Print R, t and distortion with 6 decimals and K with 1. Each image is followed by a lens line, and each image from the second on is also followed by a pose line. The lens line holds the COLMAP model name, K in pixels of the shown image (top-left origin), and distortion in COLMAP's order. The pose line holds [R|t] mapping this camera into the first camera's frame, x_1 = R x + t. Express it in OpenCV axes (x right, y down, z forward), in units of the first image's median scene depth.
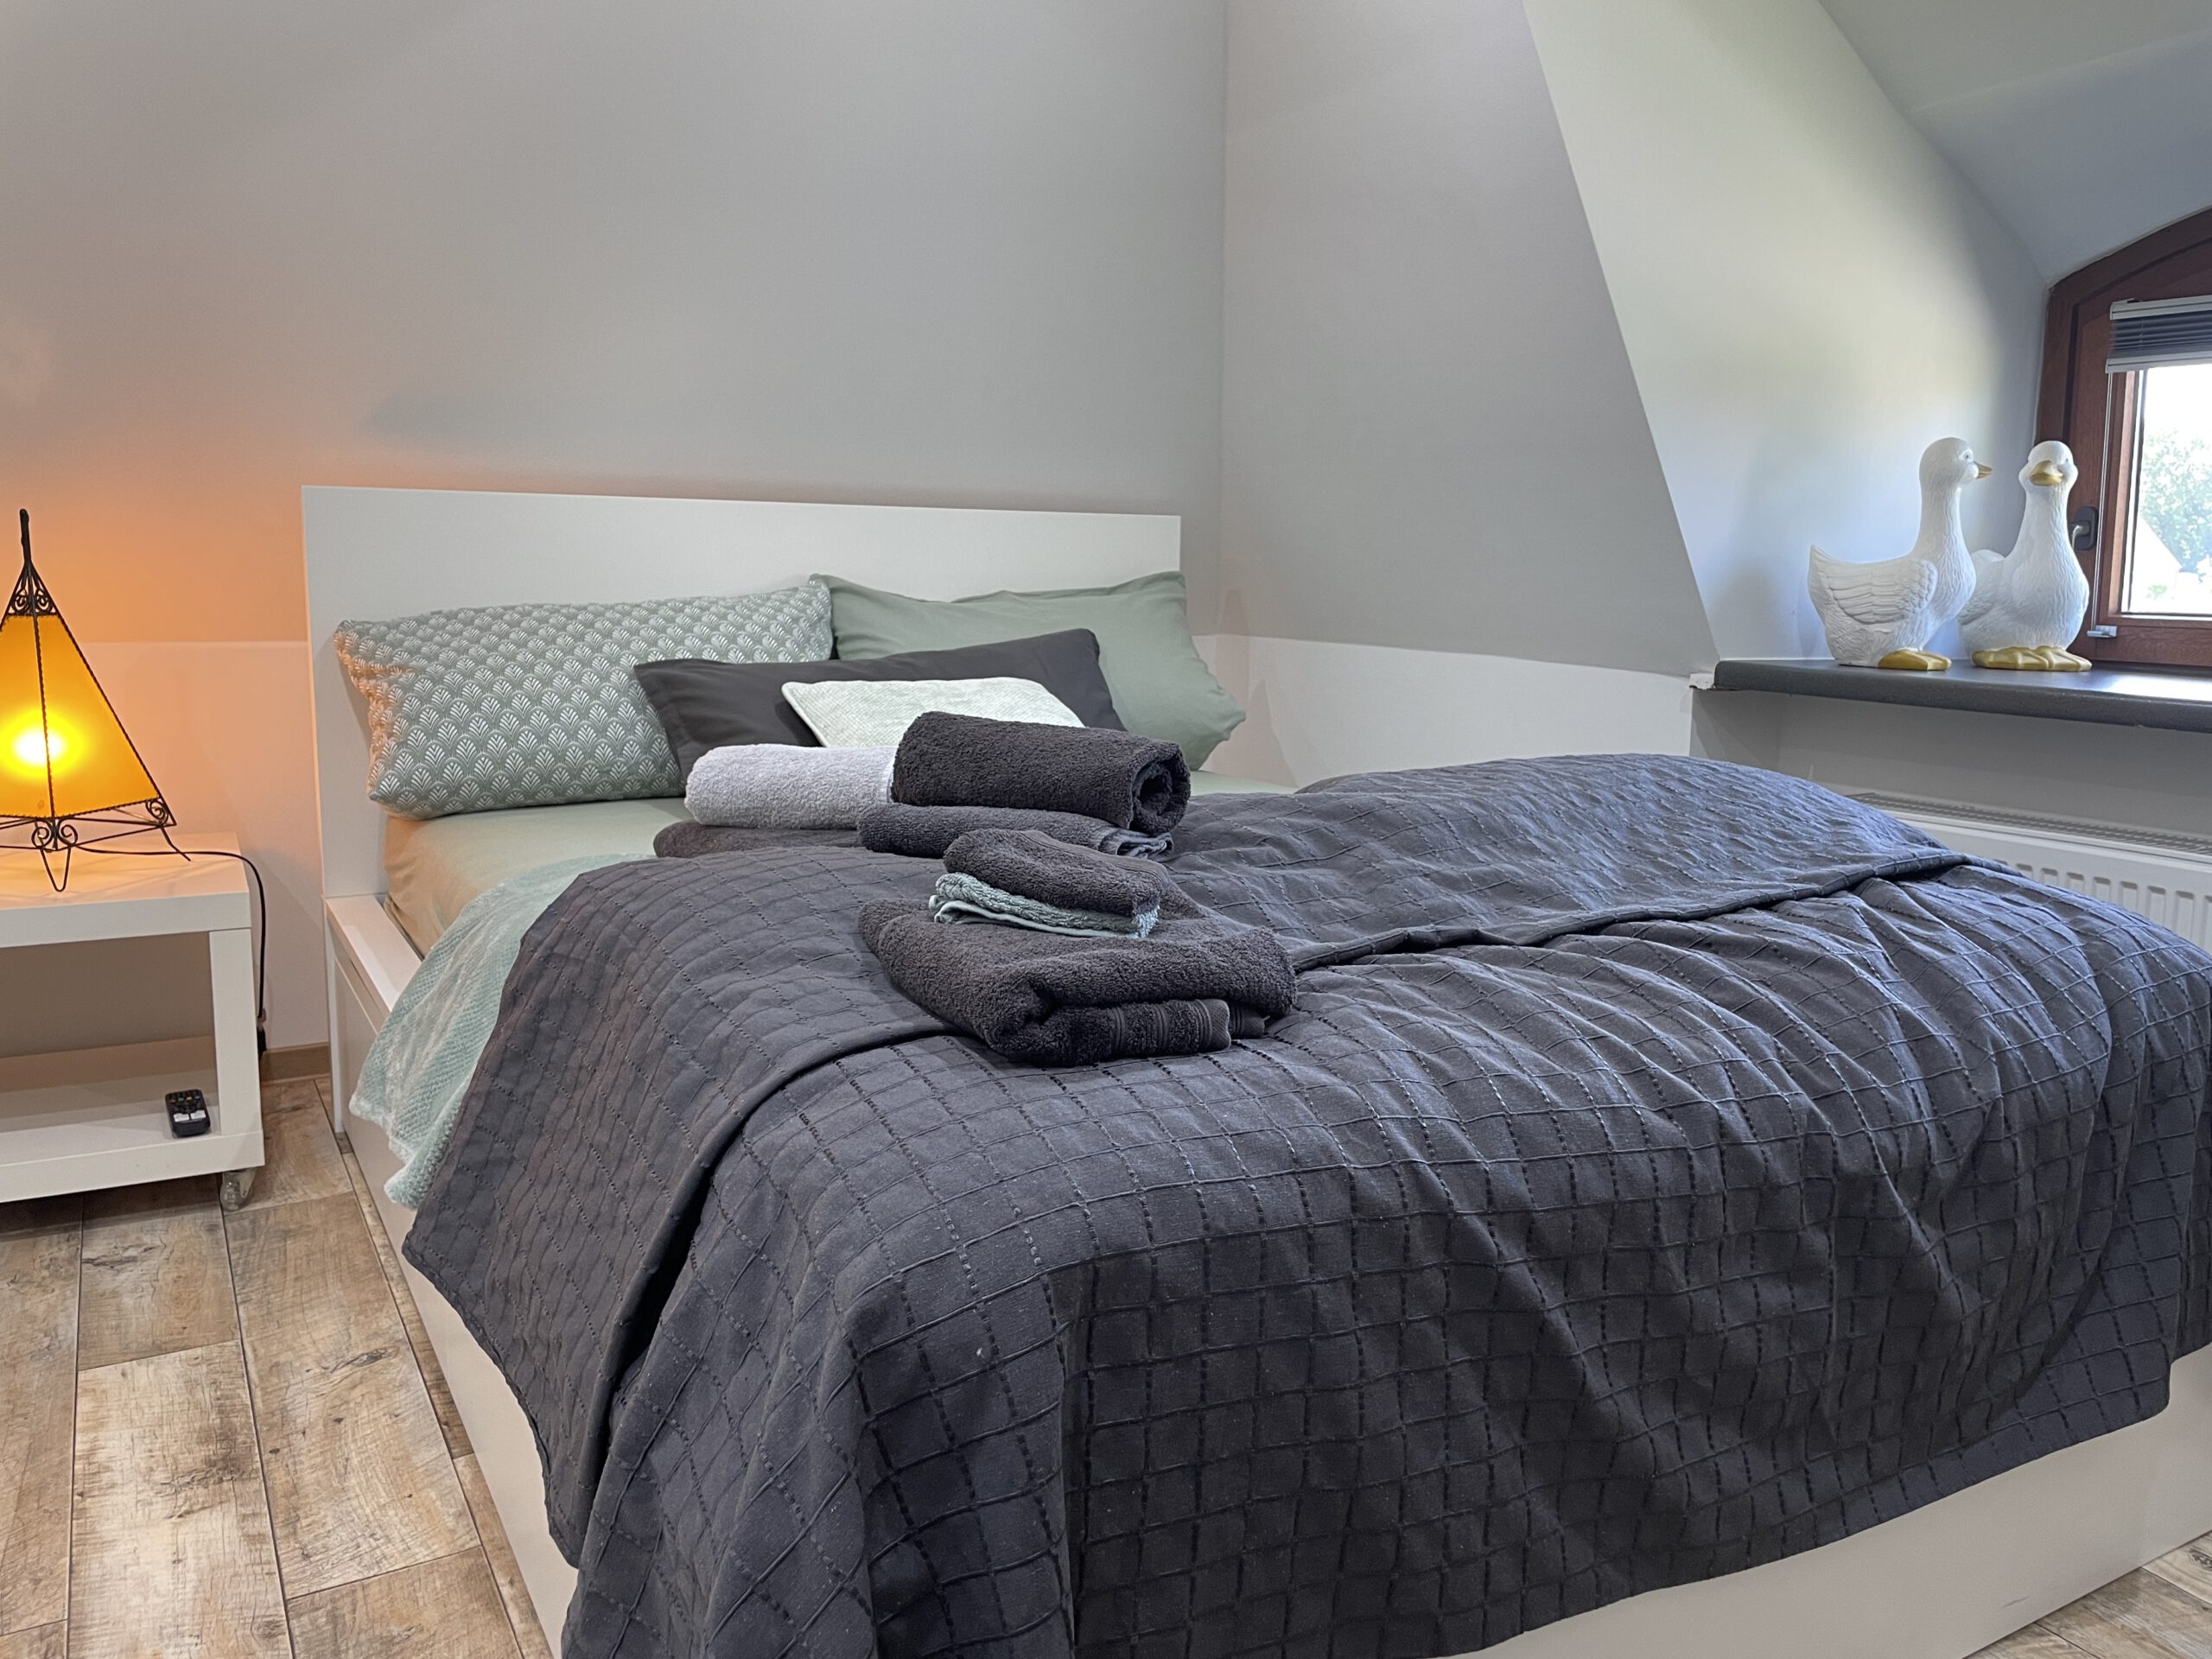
lens RADIAL K [[1673.8, 0, 1108.8], [0, 1673.8, 821.9], [0, 0, 1]] dist [0.074704, -0.098467]
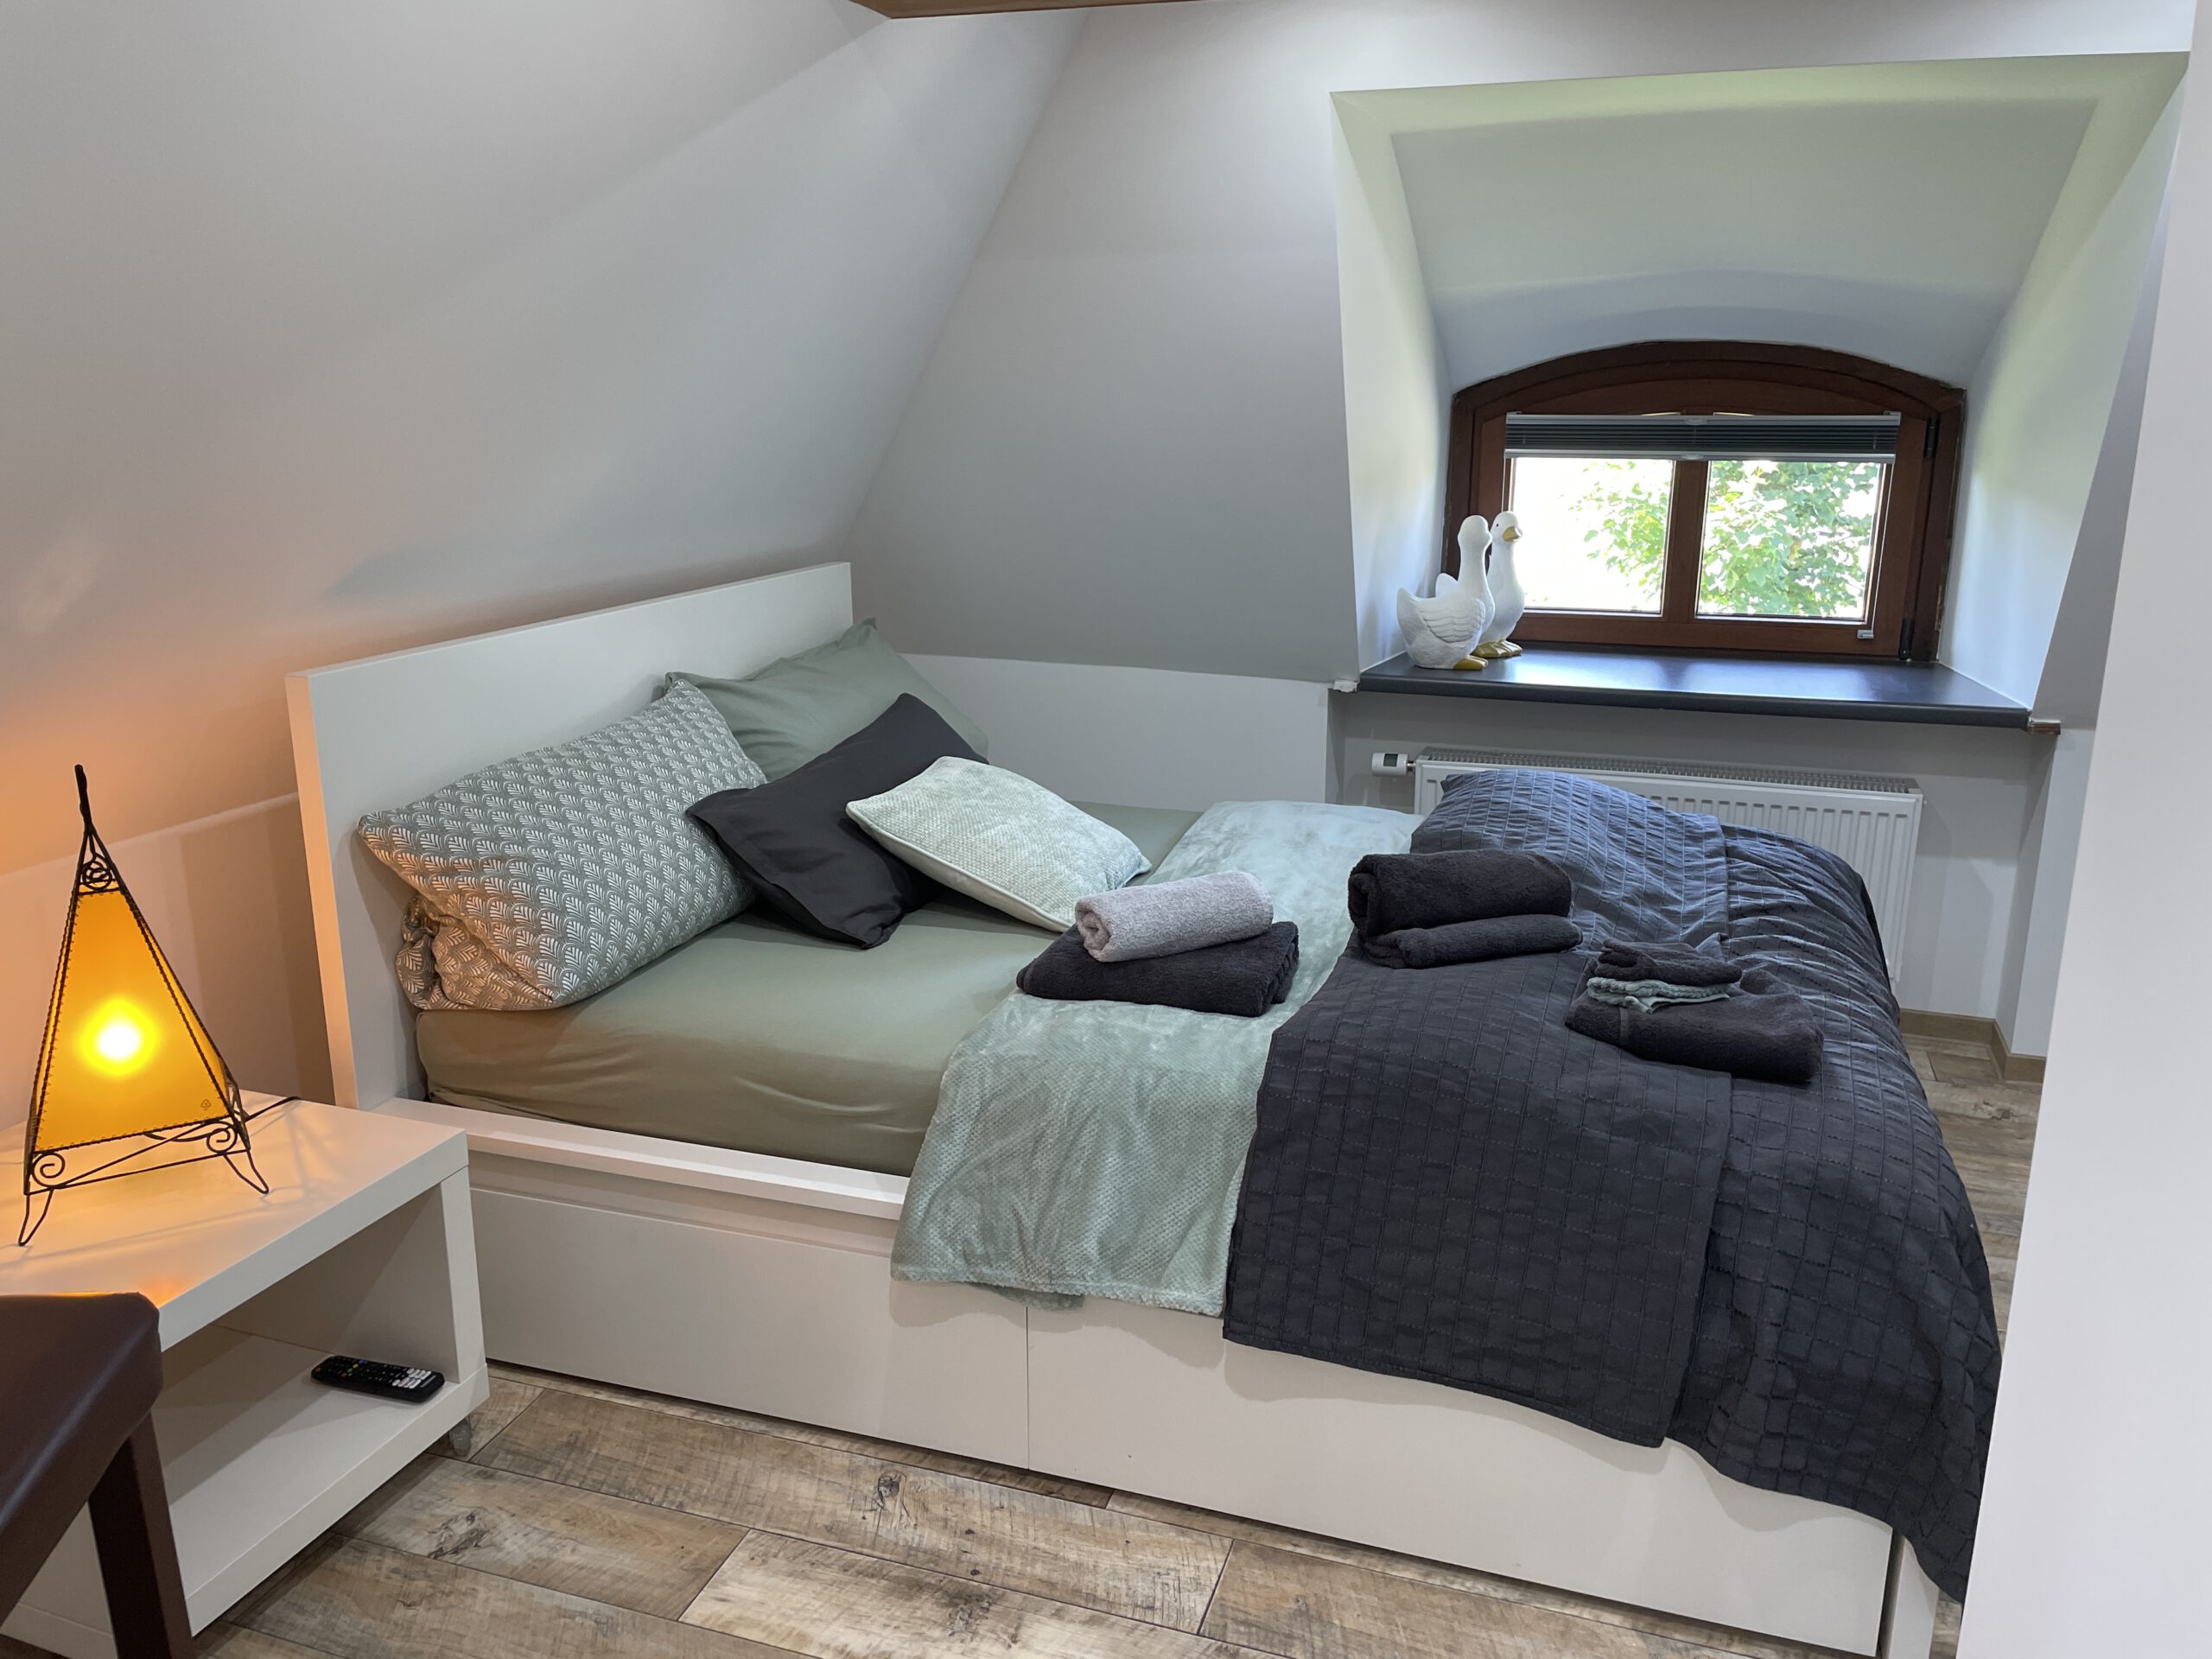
lens RADIAL K [[1673.8, 0, 1098.5], [0, 1673.8, 830.6], [0, 0, 1]] dist [0.074704, -0.098467]
pose [[0.748558, -0.184596, 0.636856, -0.959891], [0.110676, 0.981777, 0.154484, -0.270242], [-0.653767, -0.045156, 0.755347, 0.075937]]
